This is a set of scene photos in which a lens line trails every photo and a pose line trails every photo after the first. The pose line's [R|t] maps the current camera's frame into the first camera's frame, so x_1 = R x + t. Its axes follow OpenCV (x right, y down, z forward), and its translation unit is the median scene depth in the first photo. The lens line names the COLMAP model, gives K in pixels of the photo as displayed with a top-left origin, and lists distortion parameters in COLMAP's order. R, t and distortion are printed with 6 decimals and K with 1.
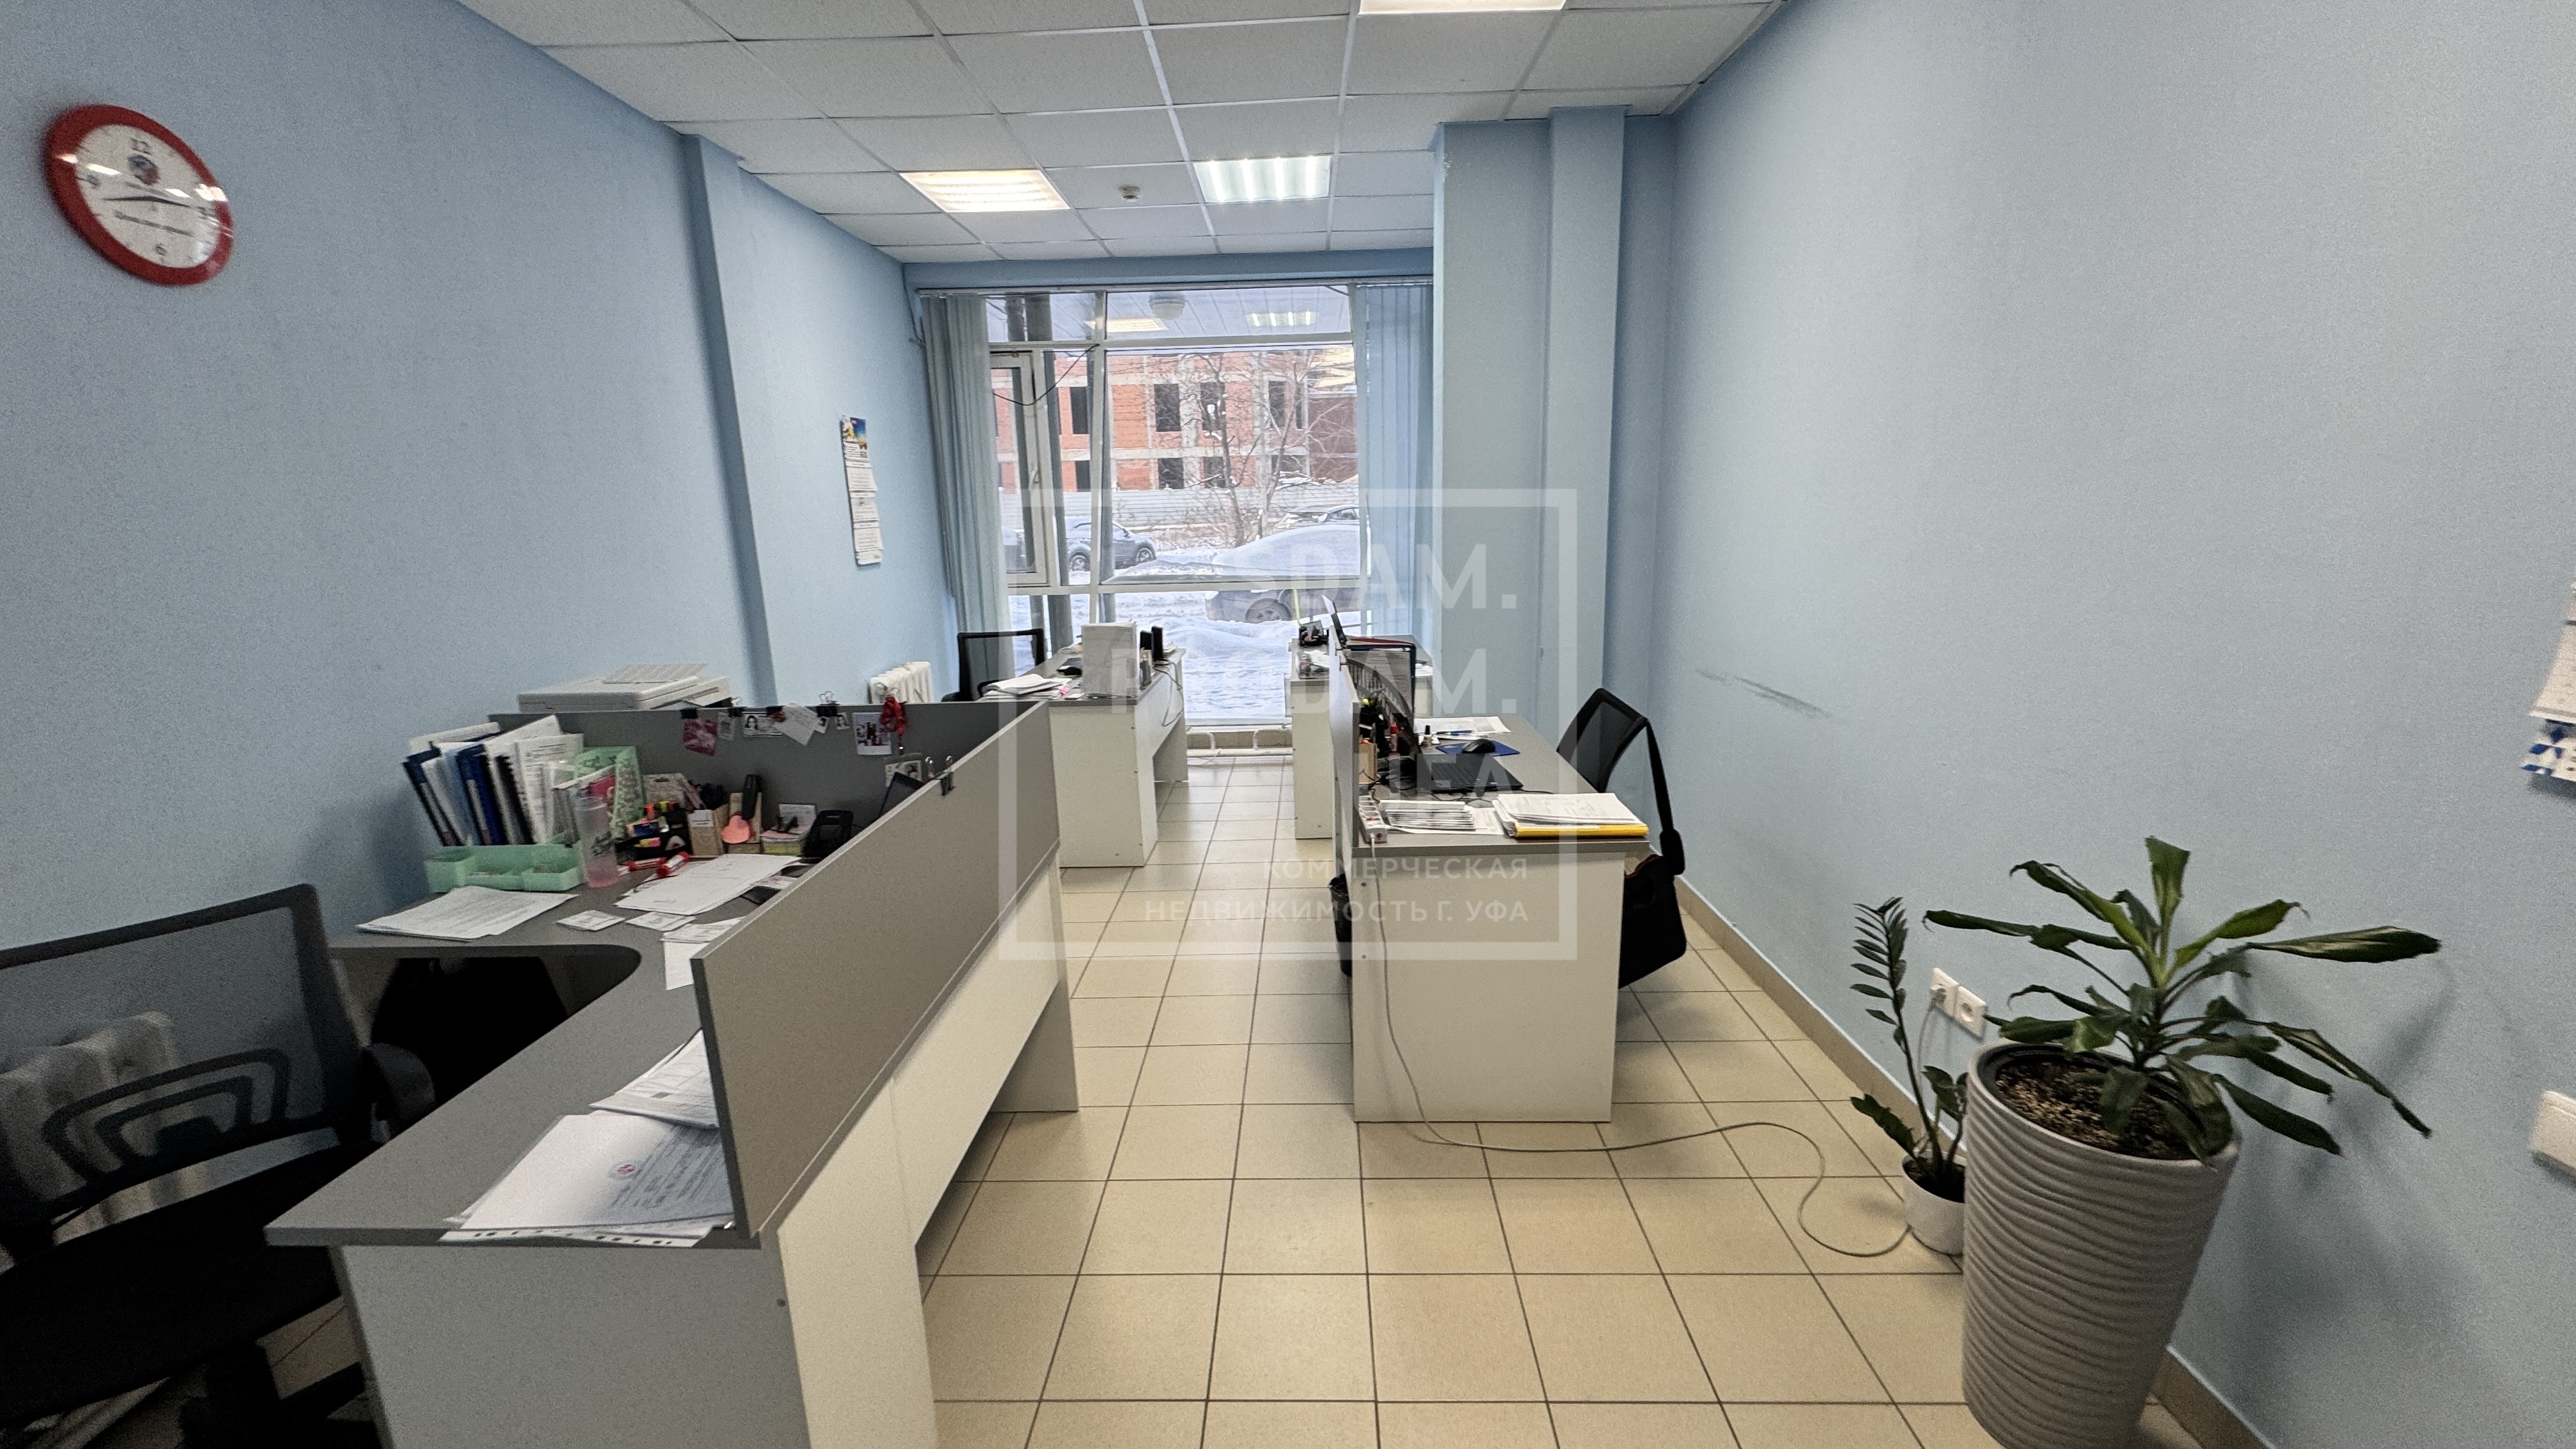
lens RADIAL K [[1014.5, 0, 1287.4], [0, 1014.5, 723.3], [0, 0, 1]] dist [-0.000667, -0.000073]
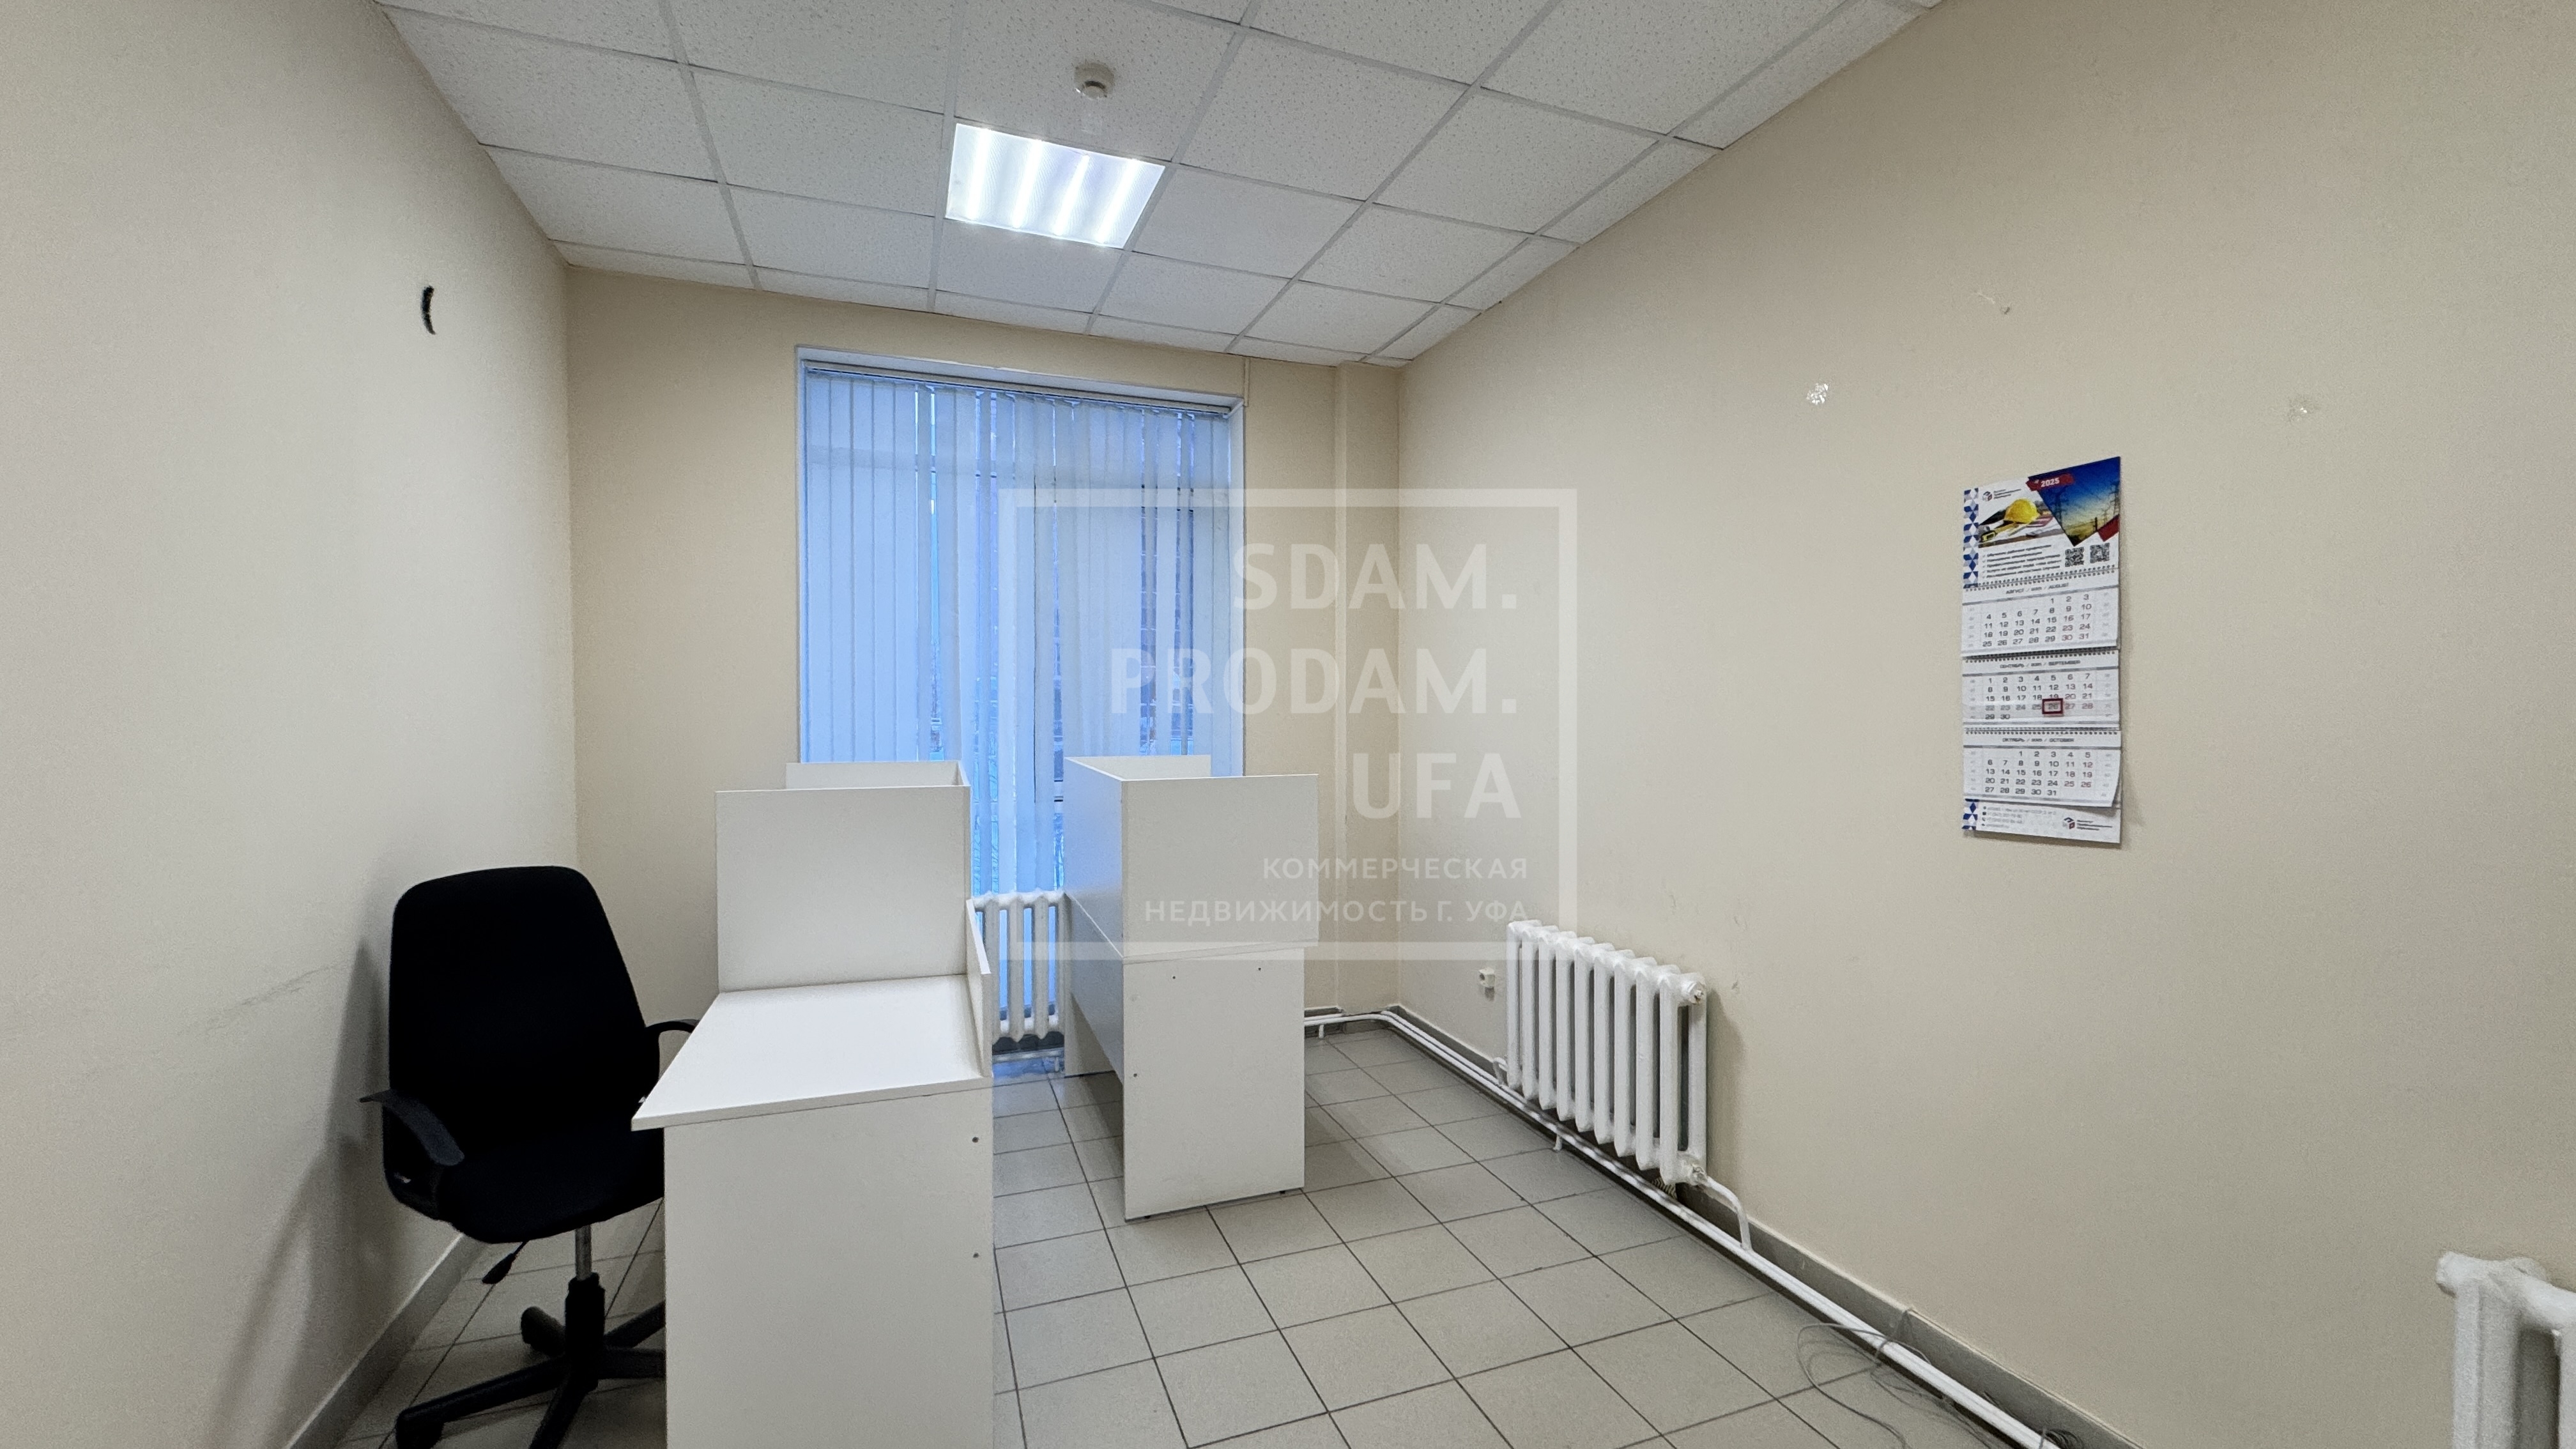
lens RADIAL K [[1014.5, 0, 1282.0], [0, 1014.5, 724.1], [0, 0, 1]] dist [-0.000667, -0.000073]
pose [[-0.927002, 0.030390, -0.373823, -0.007575], [-0.059172, 0.972378, 0.225785, -0.562459], [0.370359, 0.231423, -0.899599, 2.563204]]
